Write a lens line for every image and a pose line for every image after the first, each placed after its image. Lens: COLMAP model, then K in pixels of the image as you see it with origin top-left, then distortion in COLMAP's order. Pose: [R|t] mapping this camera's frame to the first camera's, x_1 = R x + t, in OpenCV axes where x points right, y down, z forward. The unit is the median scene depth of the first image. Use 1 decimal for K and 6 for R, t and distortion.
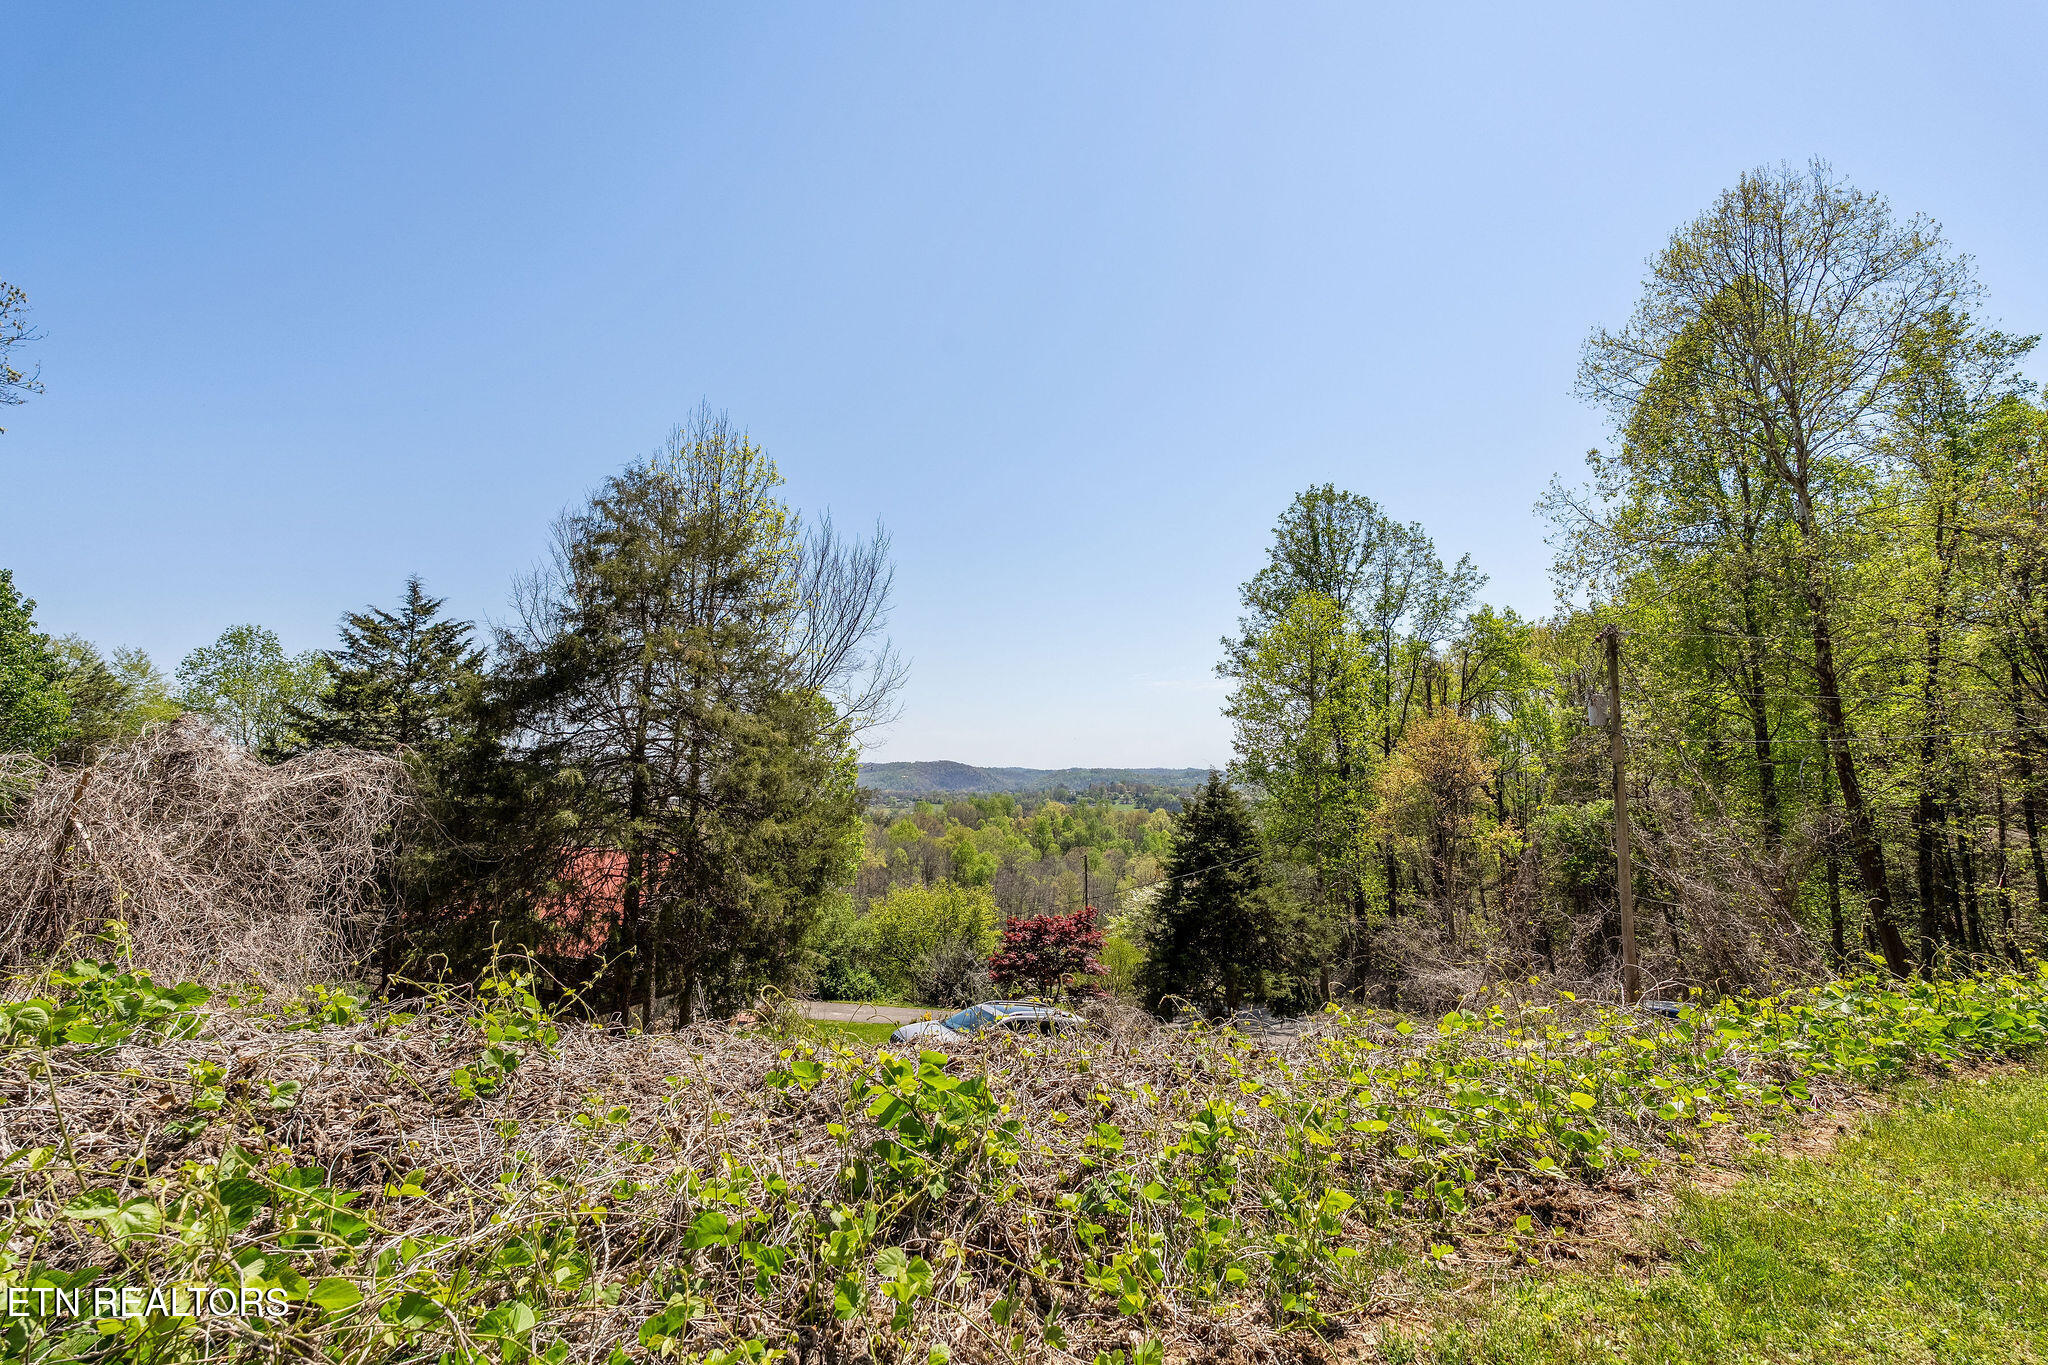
lens RADIAL K [[945.3, 0, 1027.7], [0, 945.3, 682.6], [0, 0, 1]] dist [-0.001389, 0.001192]
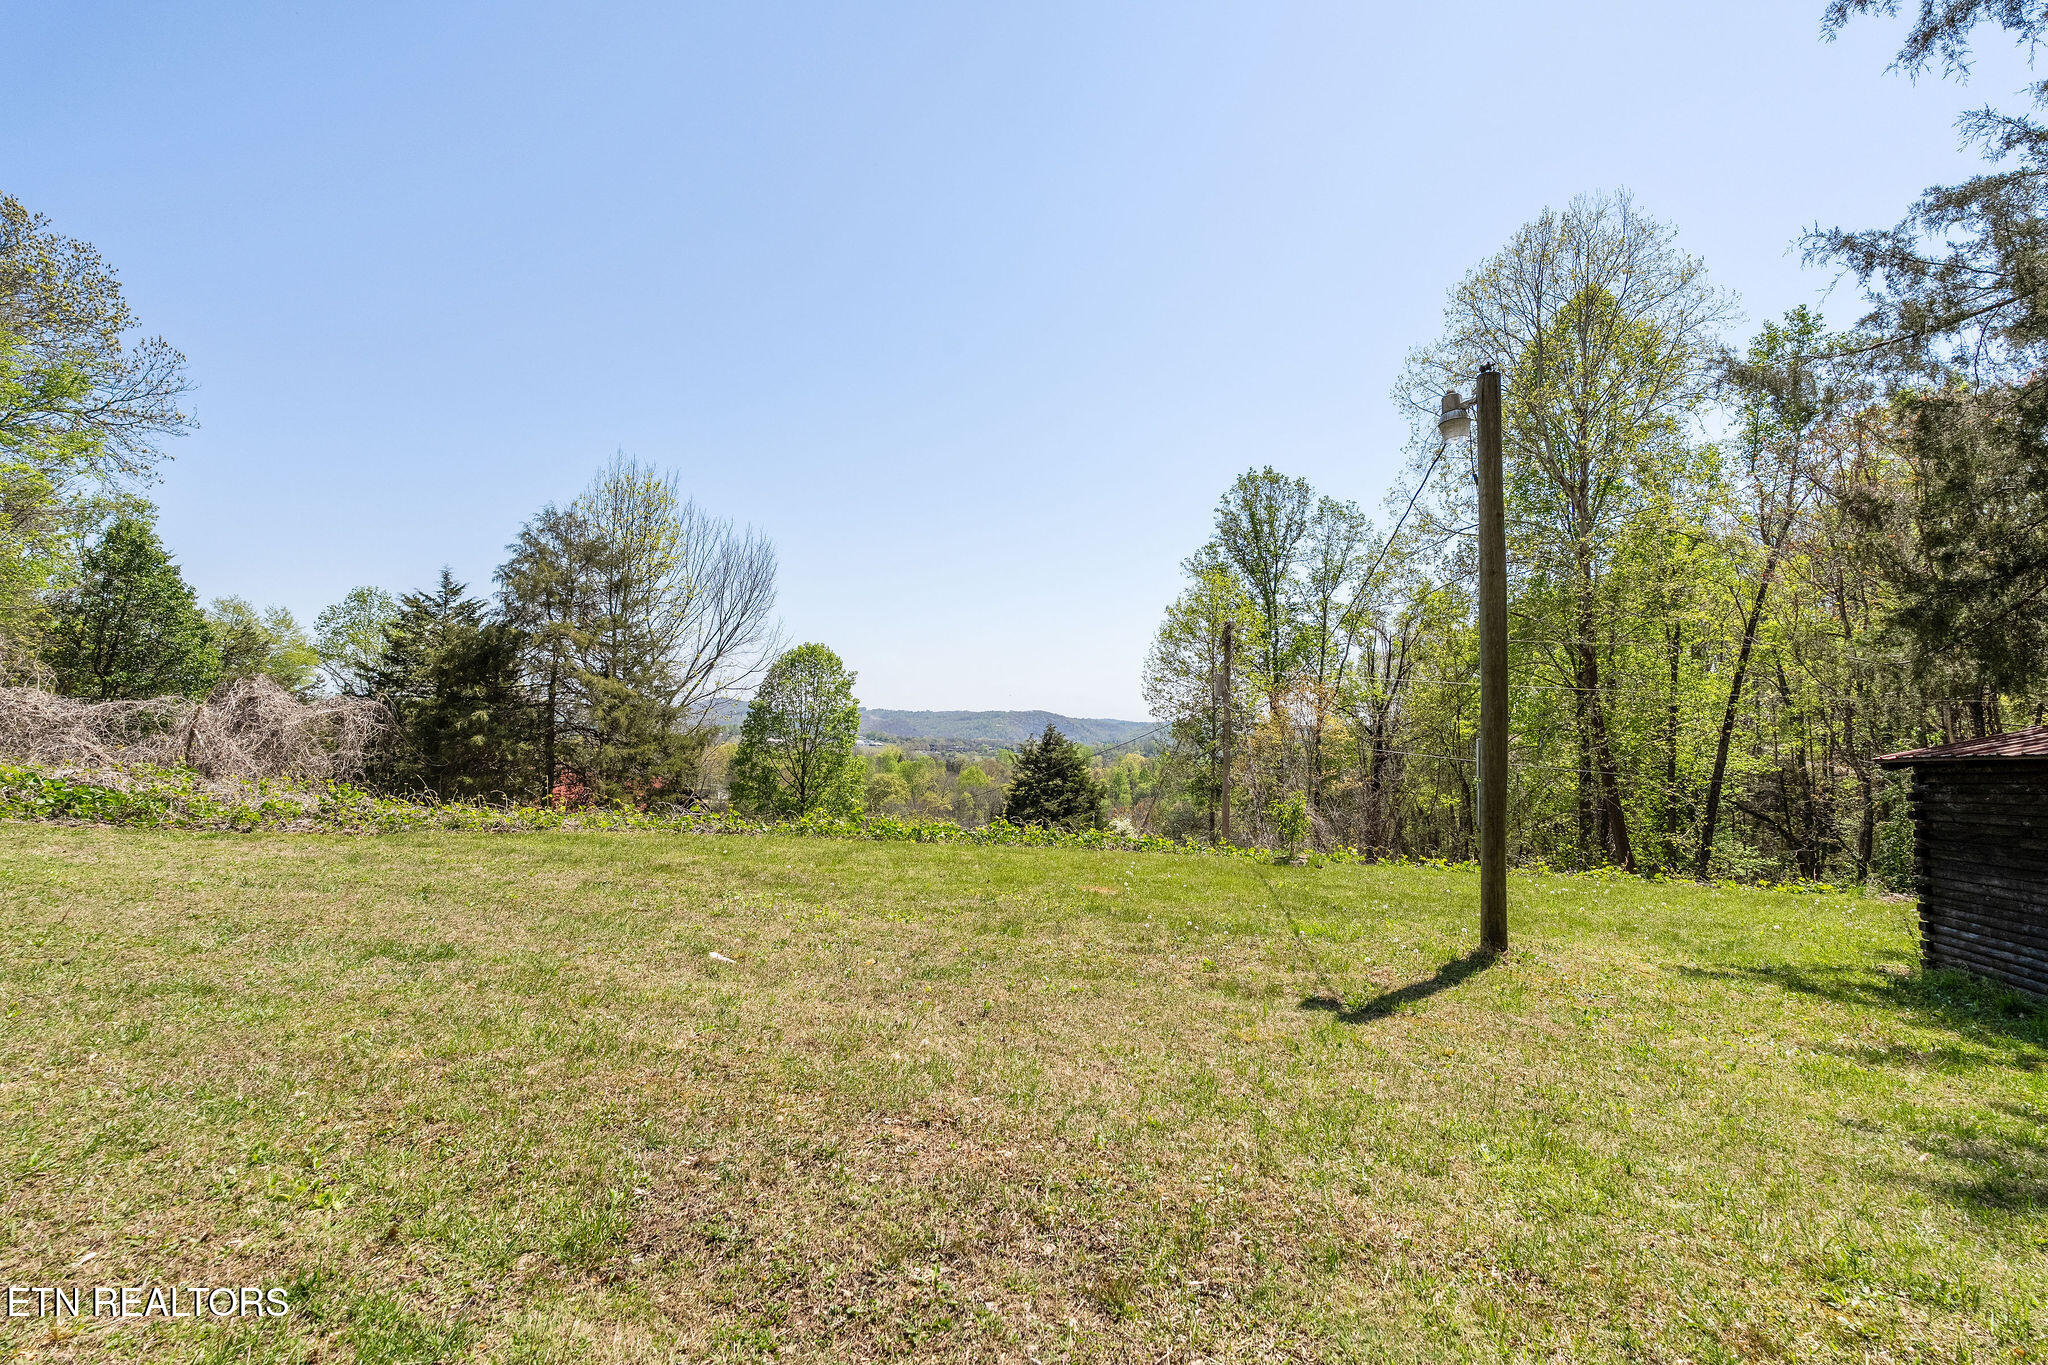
lens RADIAL K [[945.3, 0, 1020.6], [0, 945.3, 685.0], [0, 0, 1]] dist [-0.001389, 0.001192]
pose [[0.993843, 0.019032, -0.109151, 0.303917], [-0.013054, 0.998389, 0.055218, -0.026716], [0.110026, -0.053453, 0.992490, -0.253406]]
